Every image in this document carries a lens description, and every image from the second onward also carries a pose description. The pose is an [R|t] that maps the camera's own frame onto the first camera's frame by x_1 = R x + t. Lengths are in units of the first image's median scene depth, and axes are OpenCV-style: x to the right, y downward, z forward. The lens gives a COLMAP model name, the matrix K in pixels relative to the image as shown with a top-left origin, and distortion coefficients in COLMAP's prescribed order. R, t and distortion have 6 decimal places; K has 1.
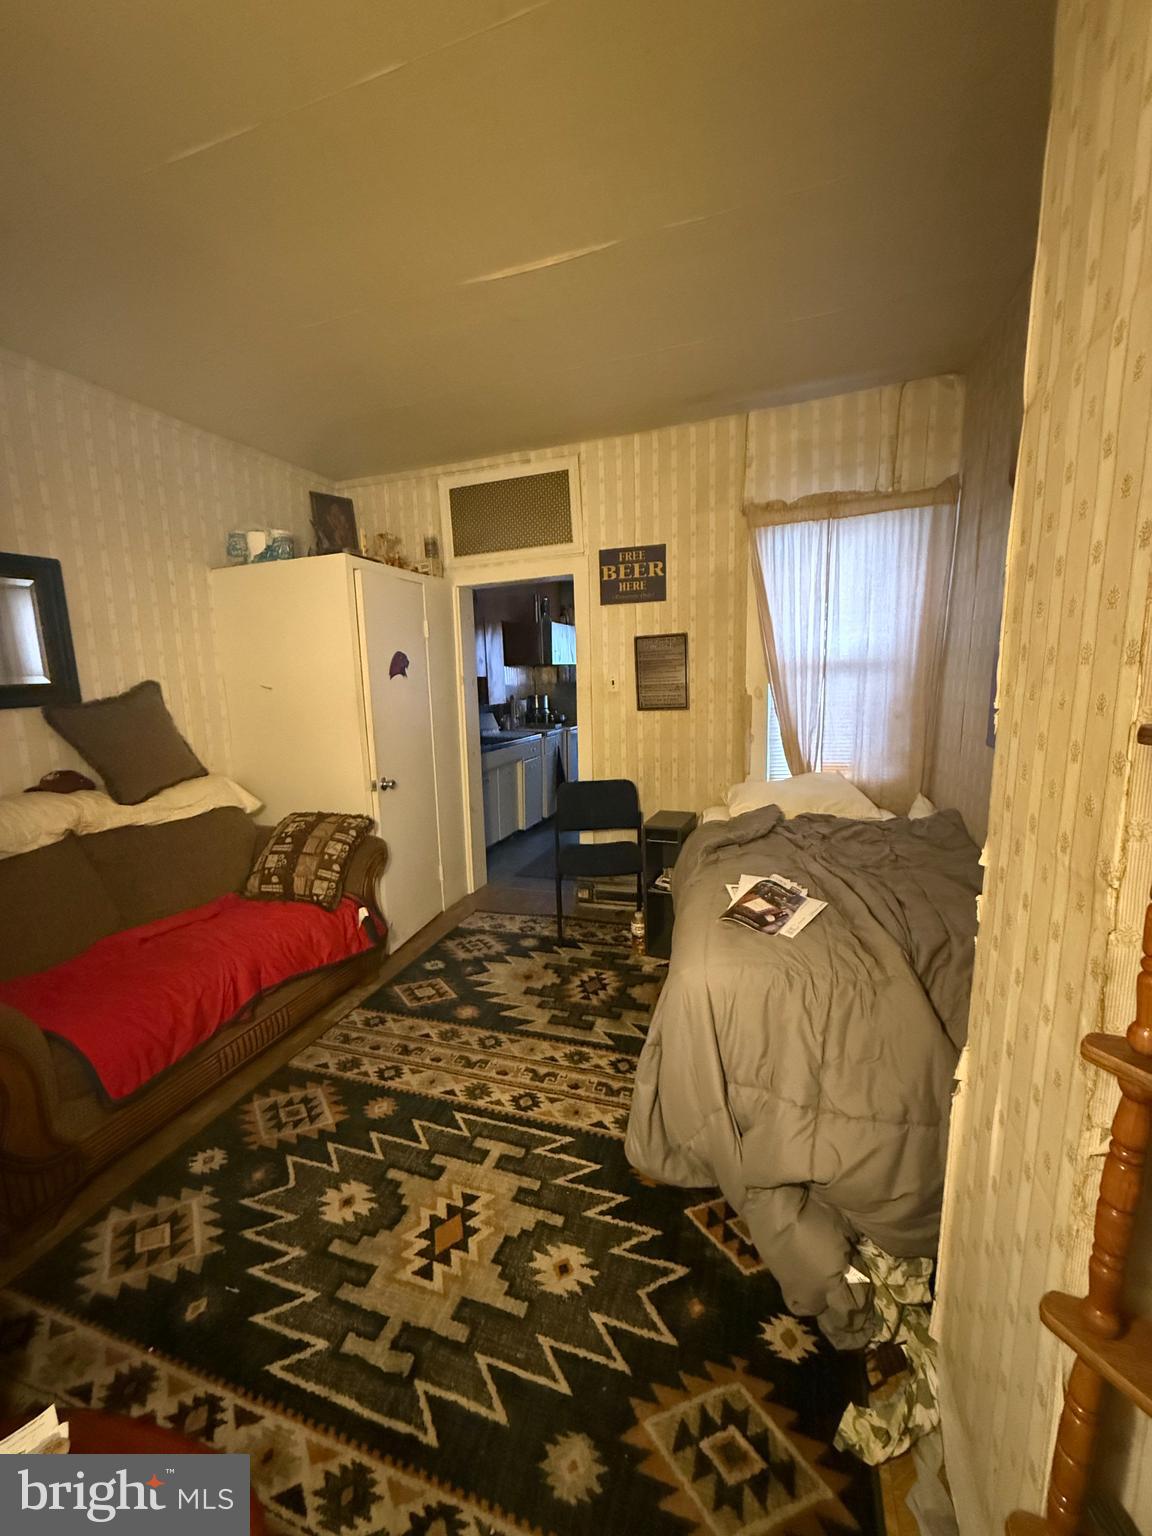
lens RADIAL K [[612.2, 0, 571.2], [0, 612.2, 762.9], [0, 0, 1]] dist [0.001653, 0.000087]
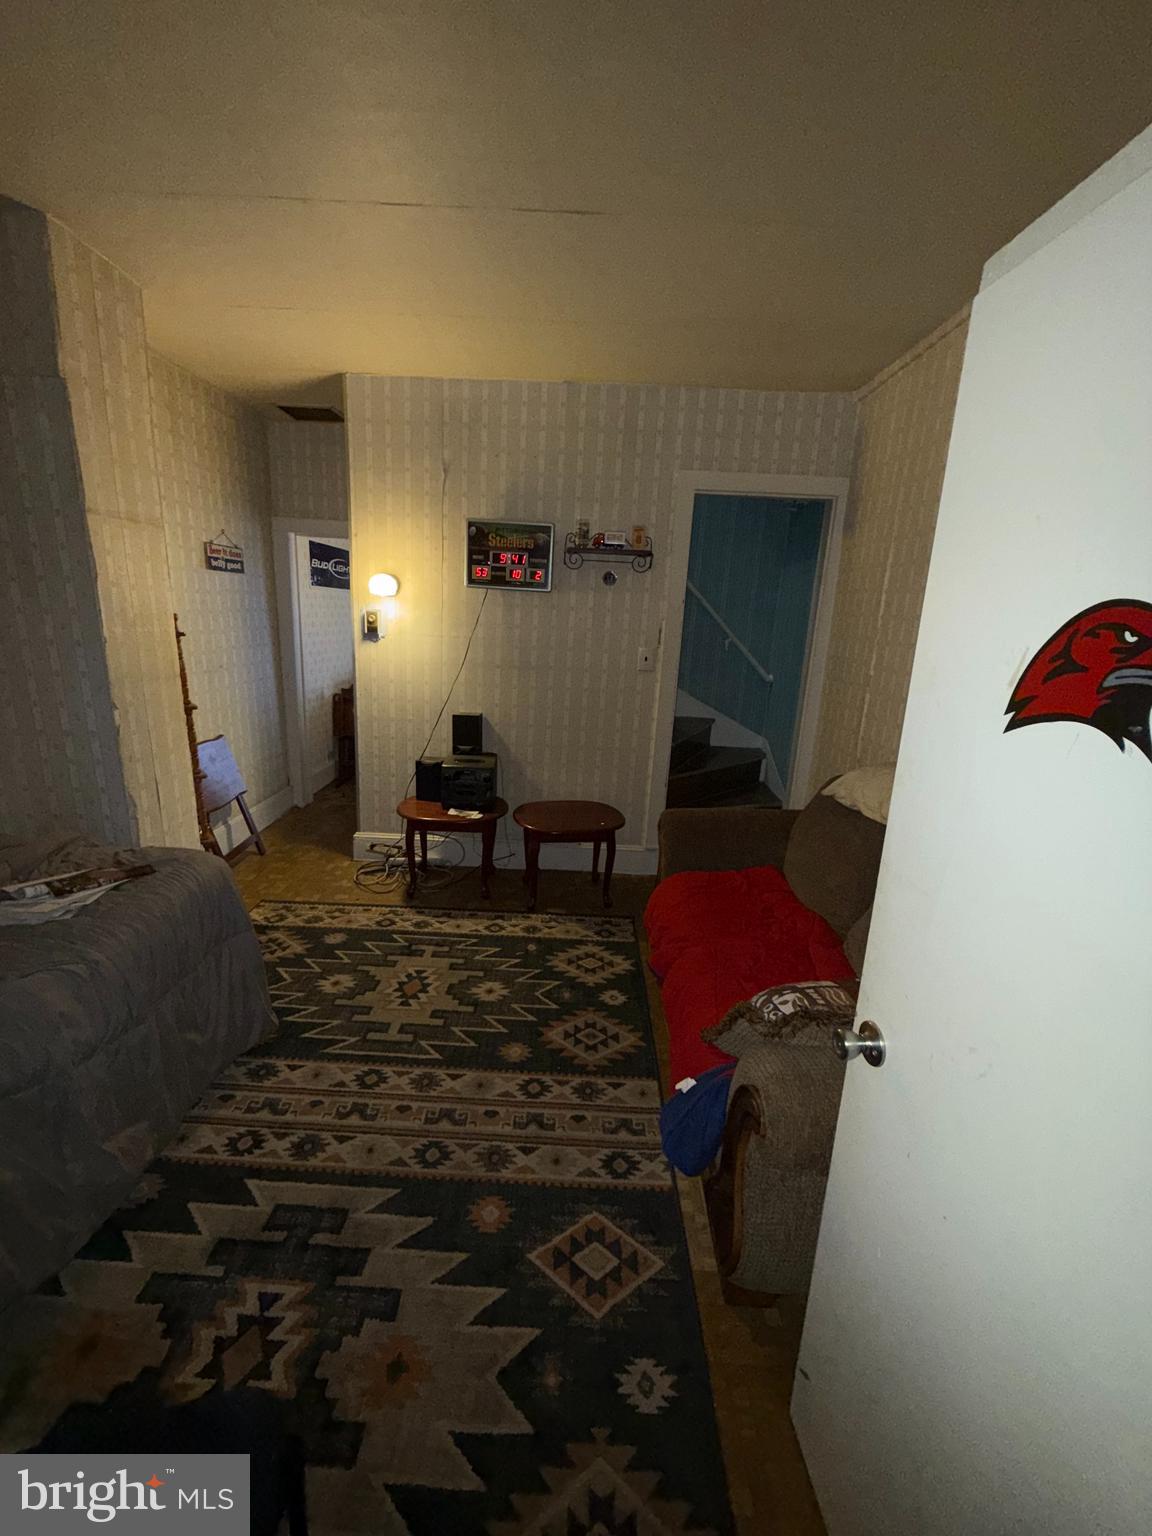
lens RADIAL K [[612.2, 0, 571.1], [0, 612.2, 760.5], [0, 0, 1]] dist [0.001653, 0.000087]
pose [[-0.952205, 0.058403, -0.299825, -0.103187], [-0.062117, 0.924019, 0.377266, -0.275358], [0.299077, 0.377859, -0.876228, 1.580869]]
